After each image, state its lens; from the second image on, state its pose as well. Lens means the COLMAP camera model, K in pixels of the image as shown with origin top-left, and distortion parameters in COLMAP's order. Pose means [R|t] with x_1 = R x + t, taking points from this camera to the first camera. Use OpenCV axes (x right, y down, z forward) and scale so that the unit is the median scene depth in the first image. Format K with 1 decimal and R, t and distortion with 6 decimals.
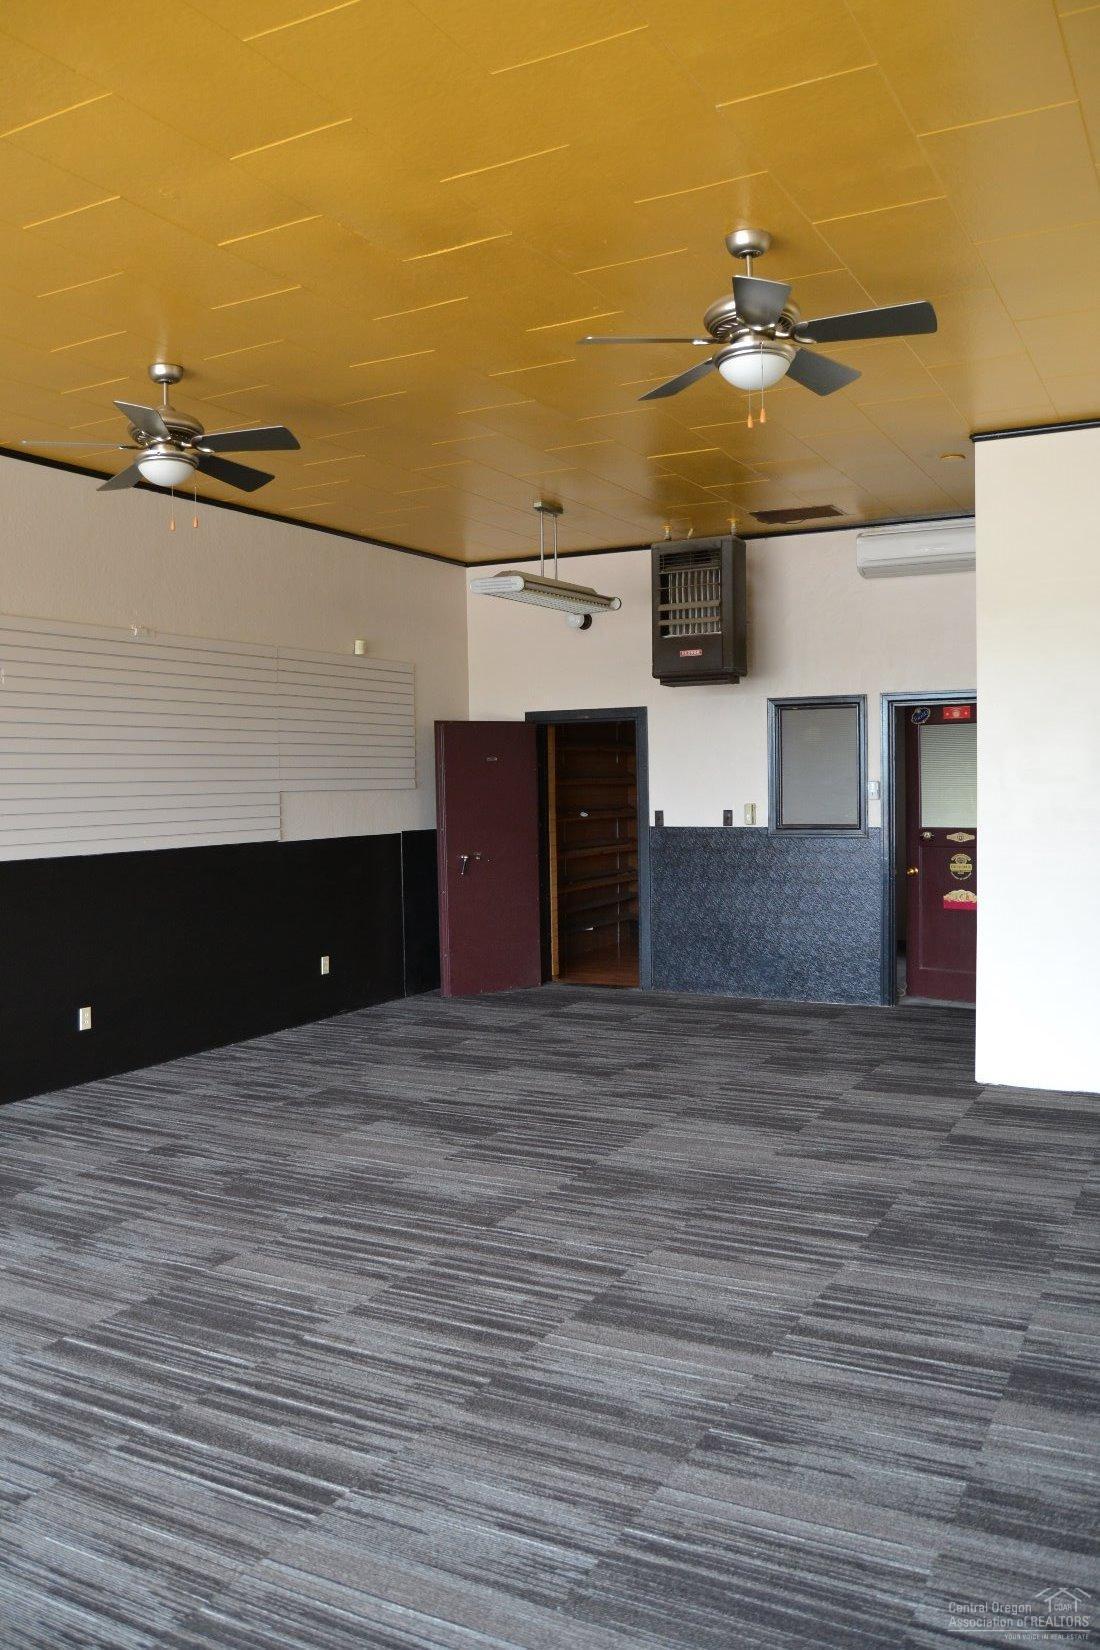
lens RADIAL K [[1311.1, 0, 559.1], [0, 1311.1, 827.0], [0, 0, 1]] dist [-0.100364, 0.041997]
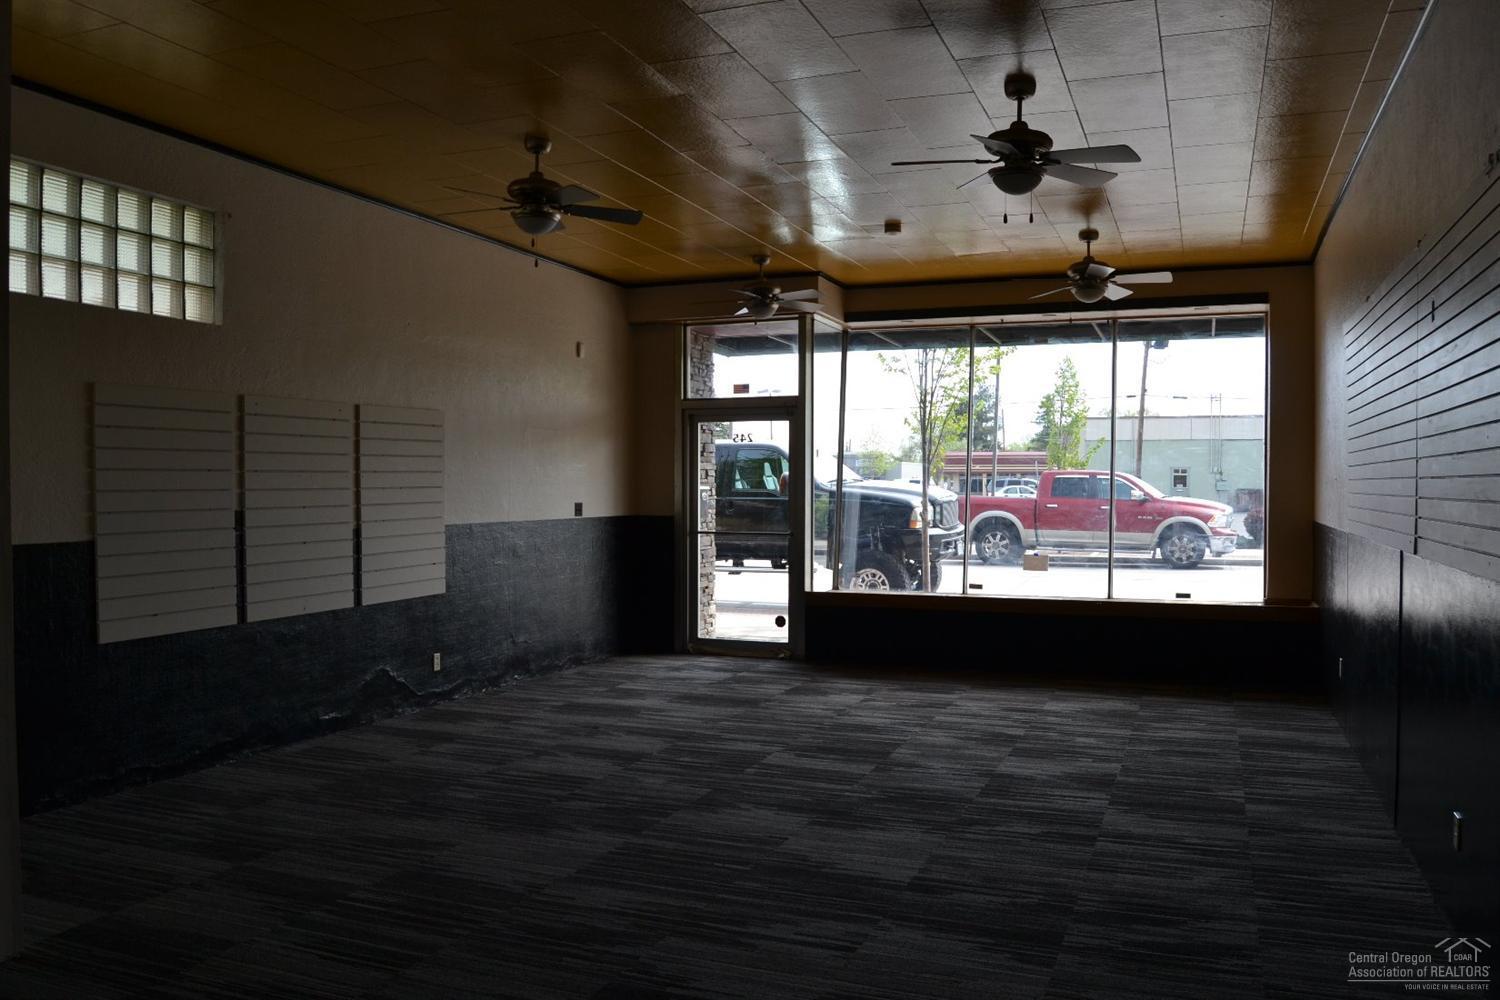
lens RADIAL K [[1191.9, 0, 748.6], [0, 1191.9, 510.4], [0, 0, 1]] dist [-0.100364, 0.041997]
pose [[-0.993834, 0.016661, -0.109619, 0.040532], [0.010117, 0.998148, 0.059979, -0.056987], [0.110416, 0.058500, -0.992162, 1.993299]]
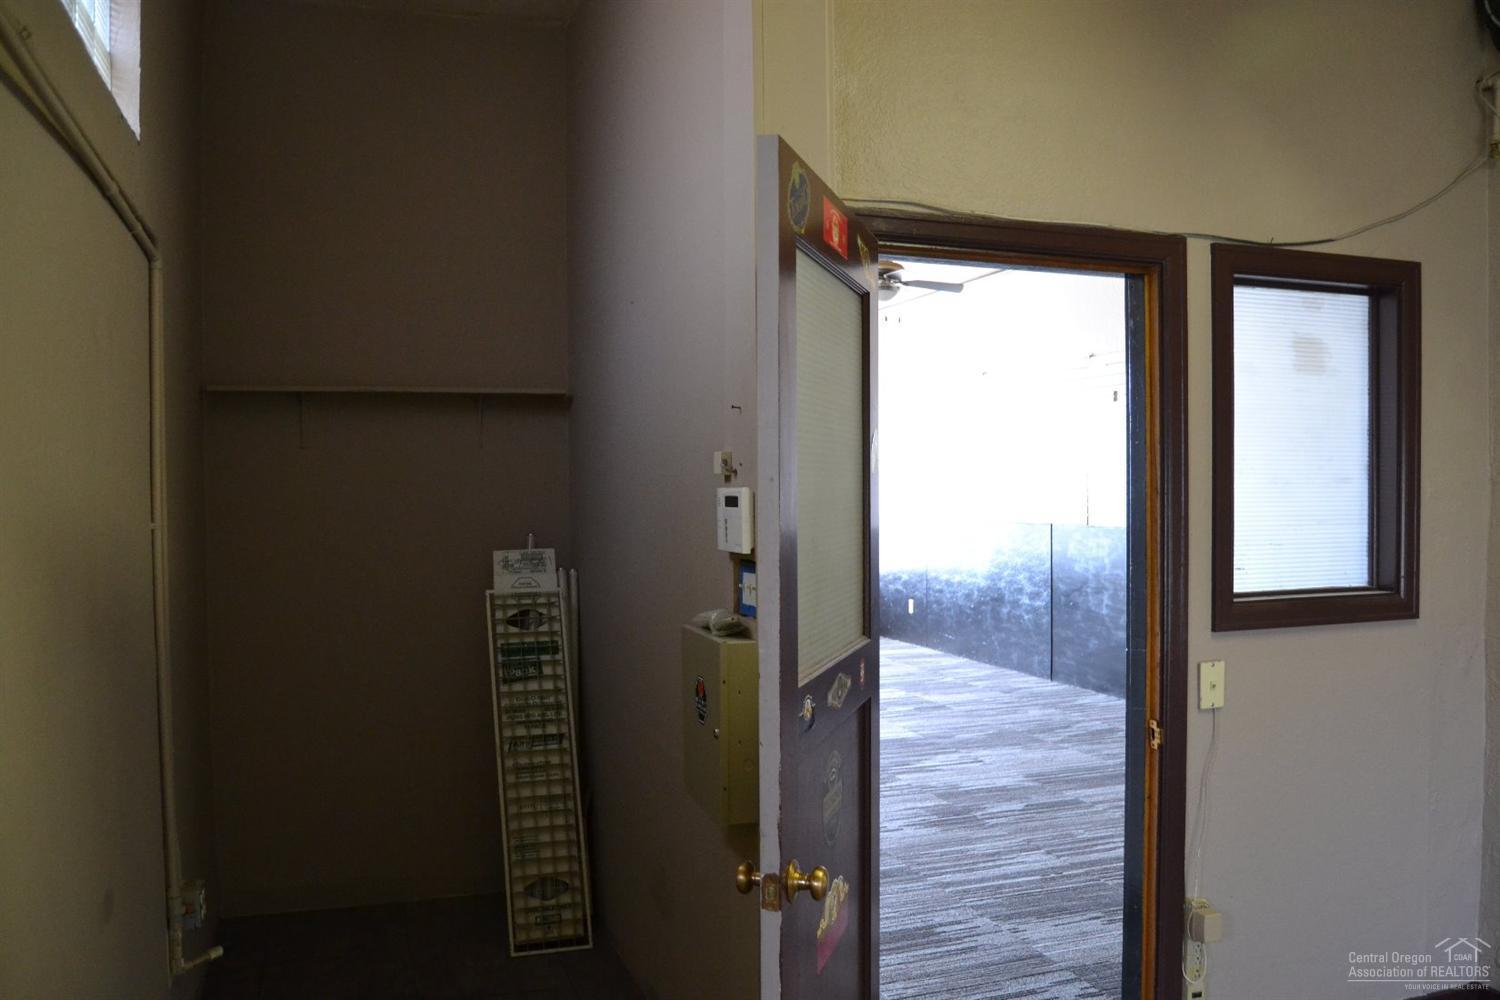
lens RADIAL K [[1191.9, 0, 755.9], [0, 1191.9, 504.3], [0, 0, 1]] dist [-0.100364, 0.041997]
pose [[-0.677114, 0.032878, -0.735144, 0.924171], [0.003632, 0.999139, 0.041339, -0.050567], [0.735870, 0.025321, -0.676650, 1.928621]]
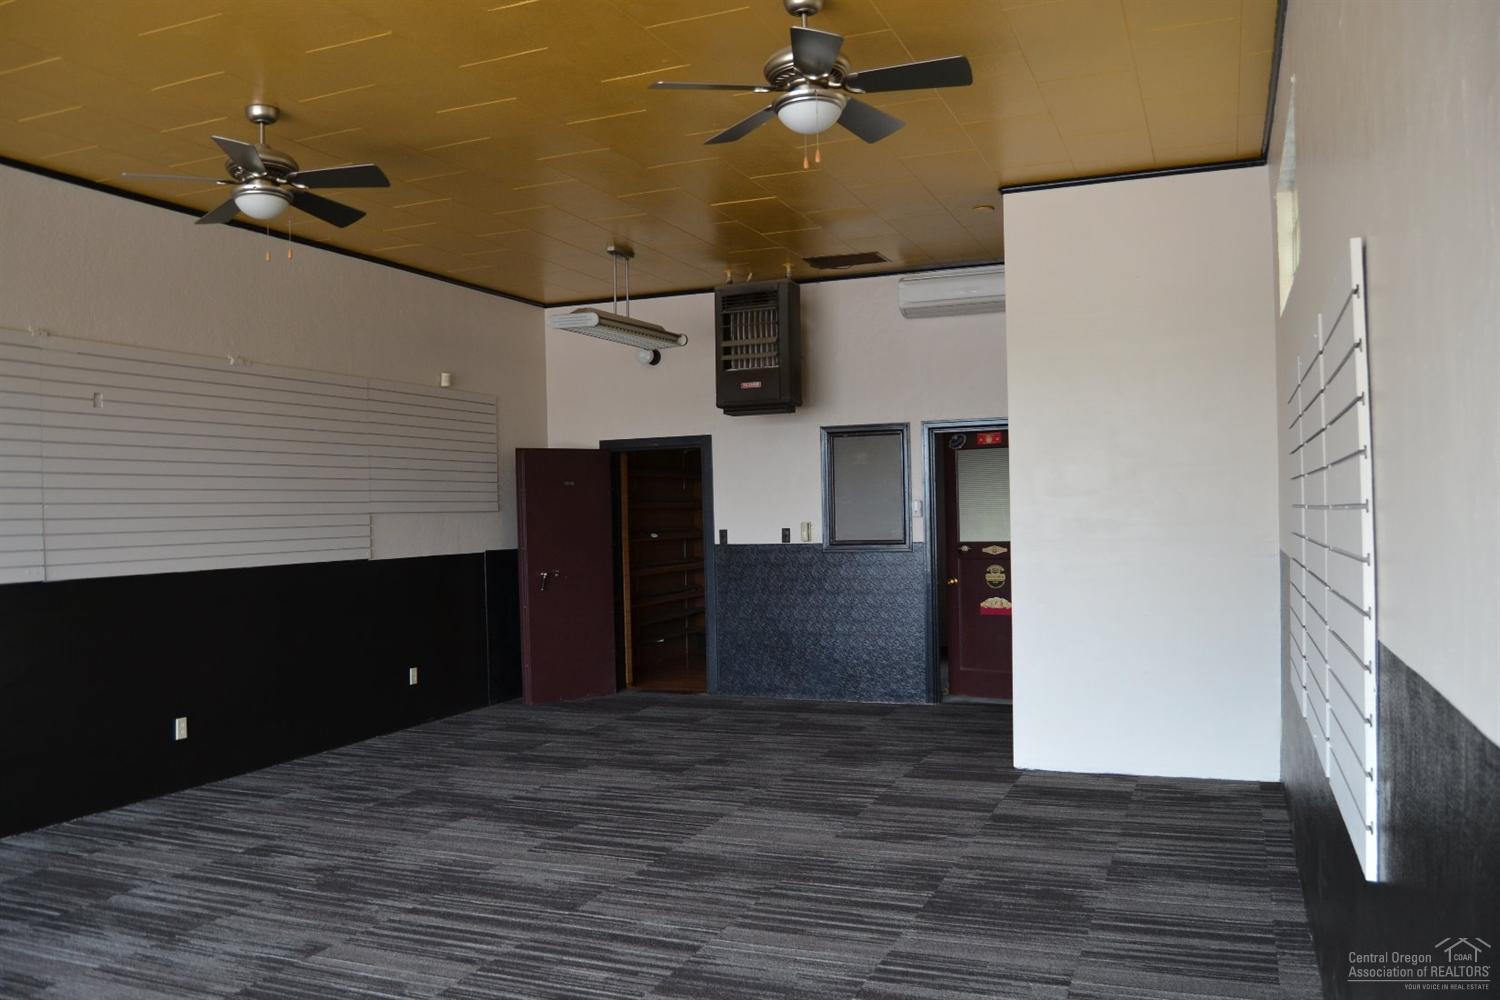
lens RADIAL K [[1191.9, 0, 751.5], [0, 1191.9, 508.2], [0, 0, 1]] dist [-0.100364, 0.041997]
pose [[0.994797, -0.007069, 0.101627, -0.002476], [0.011037, 0.999196, -0.038538, 0.015135], [-0.101273, 0.039459, 0.994076, 0.013875]]
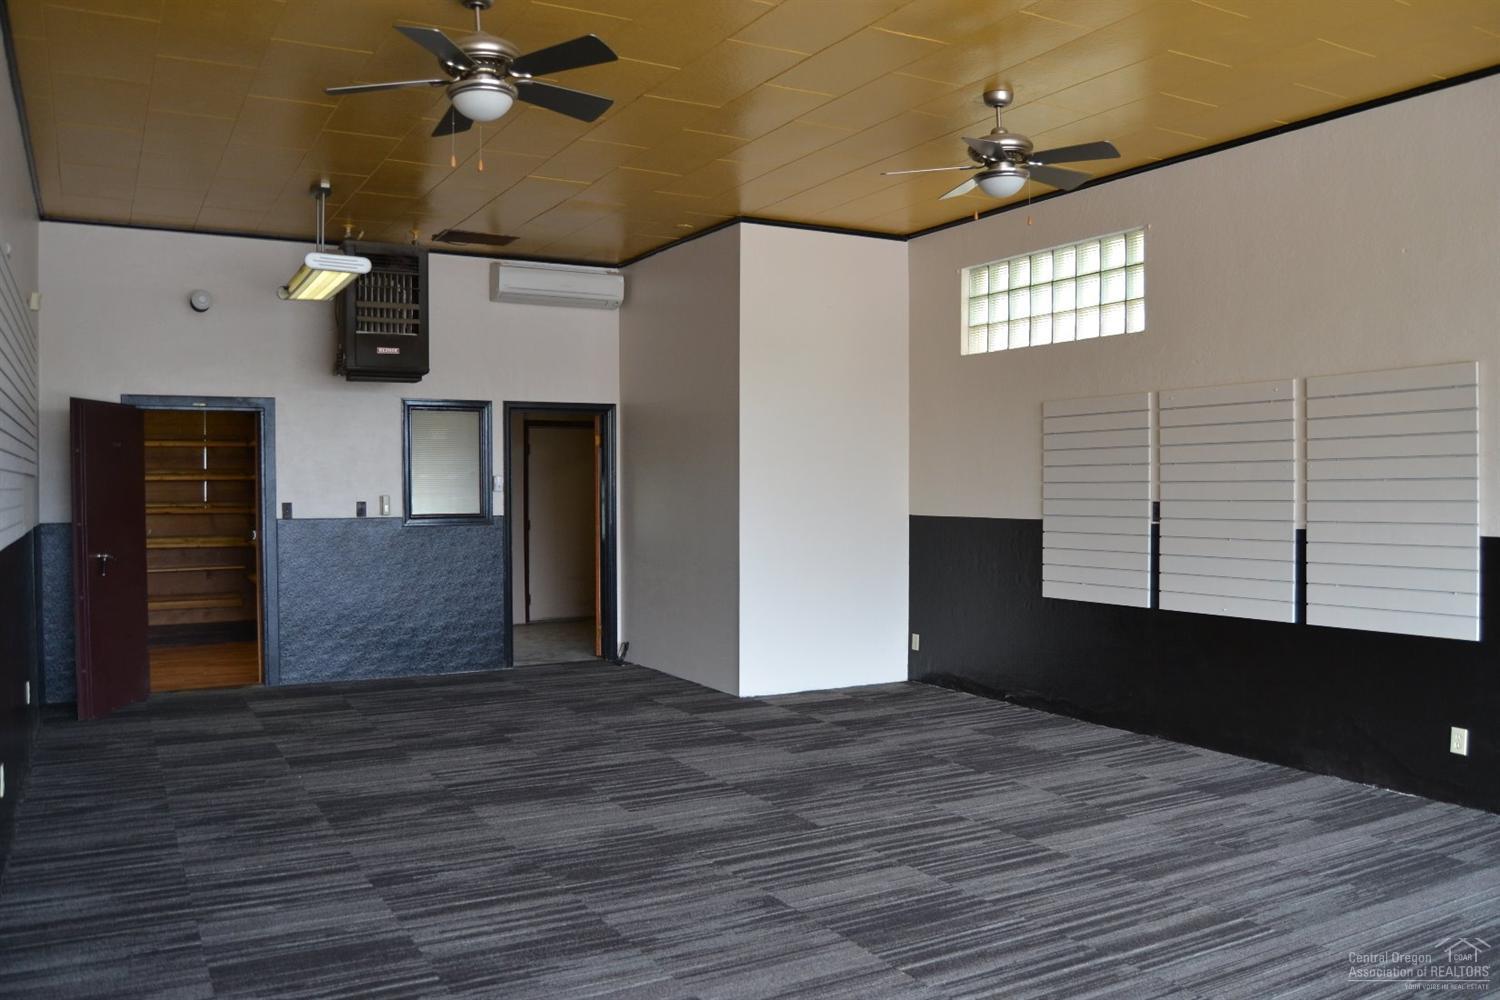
lens RADIAL K [[1191.9, 0, 748.8], [0, 1191.9, 502.8], [0, 0, 1]] dist [-0.100364, 0.041997]
pose [[0.544094, 0.000379, 0.839024, -0.894416], [0.026082, 0.999509, -0.017365, 0.022725], [-0.838619, 0.031332, 0.543817, 0.403612]]
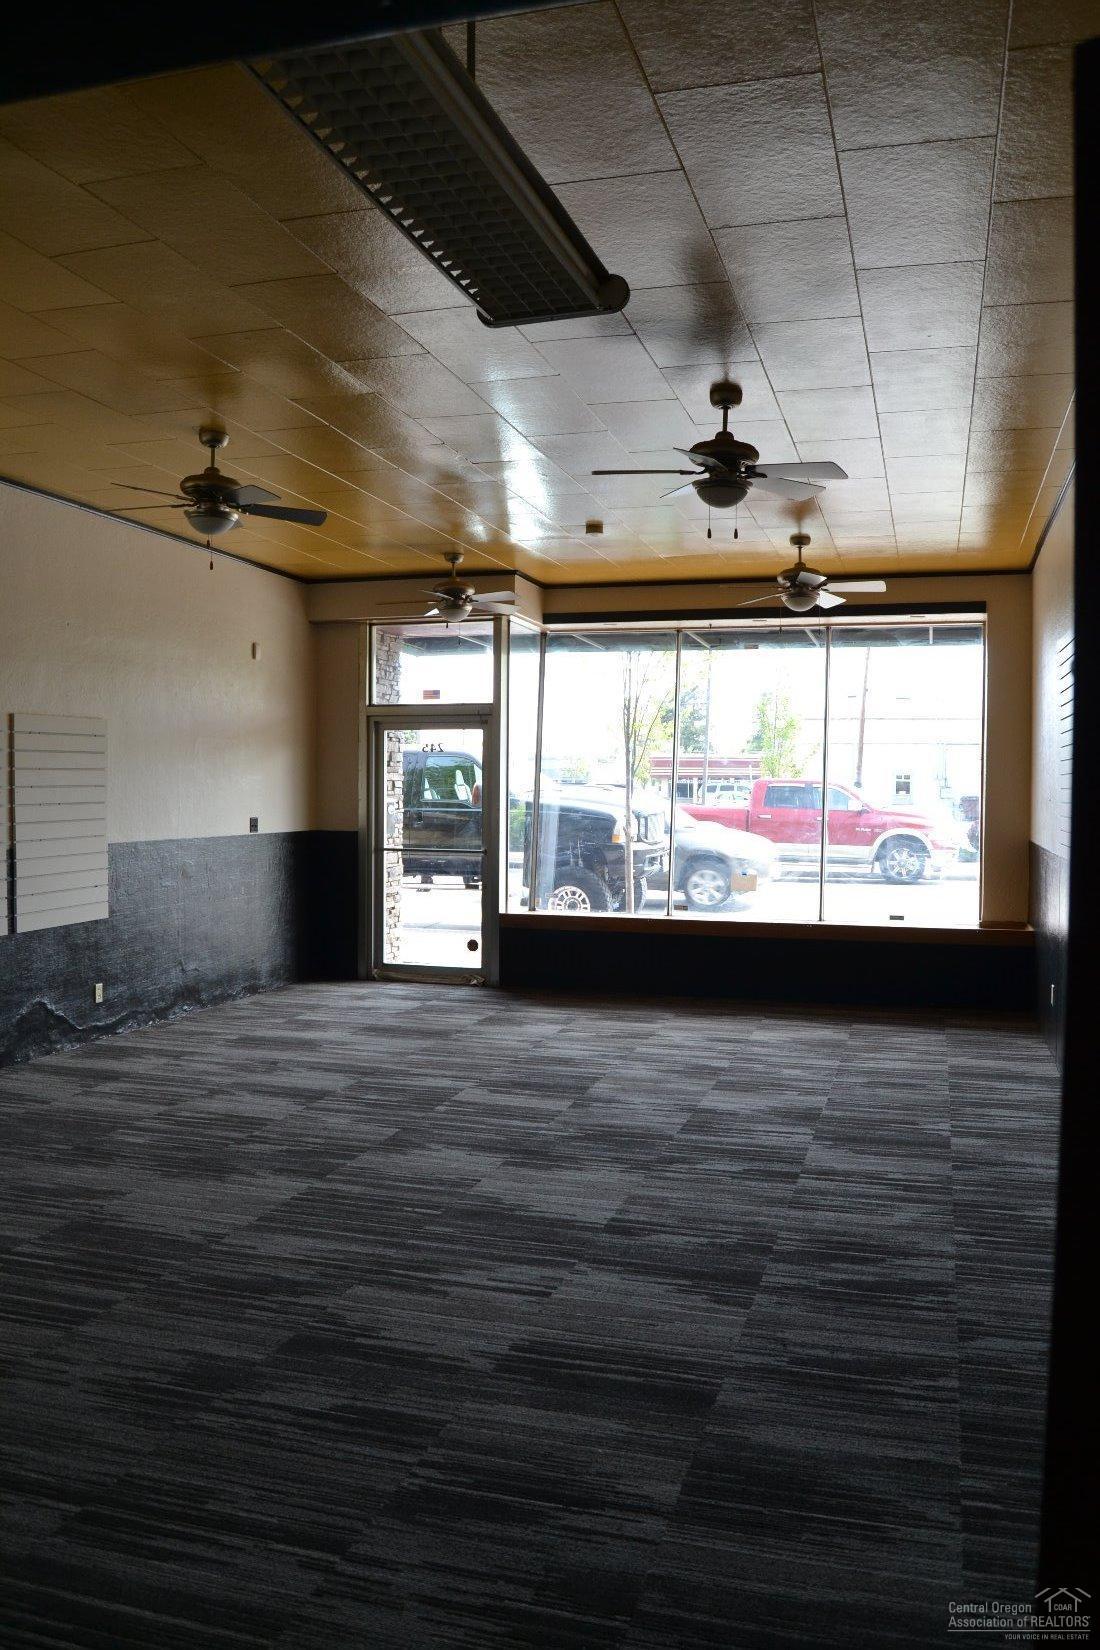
lens RADIAL K [[1311.1, 0, 554.9], [0, 1311.1, 830.3], [0, 0, 1]] dist [-0.100364, 0.041997]
pose [[-0.980216, 0.015213, -0.197343, 0.046658], [0.000985, 0.997404, 0.071997, -0.076911], [0.197927, 0.070379, -0.977687, 2.039659]]
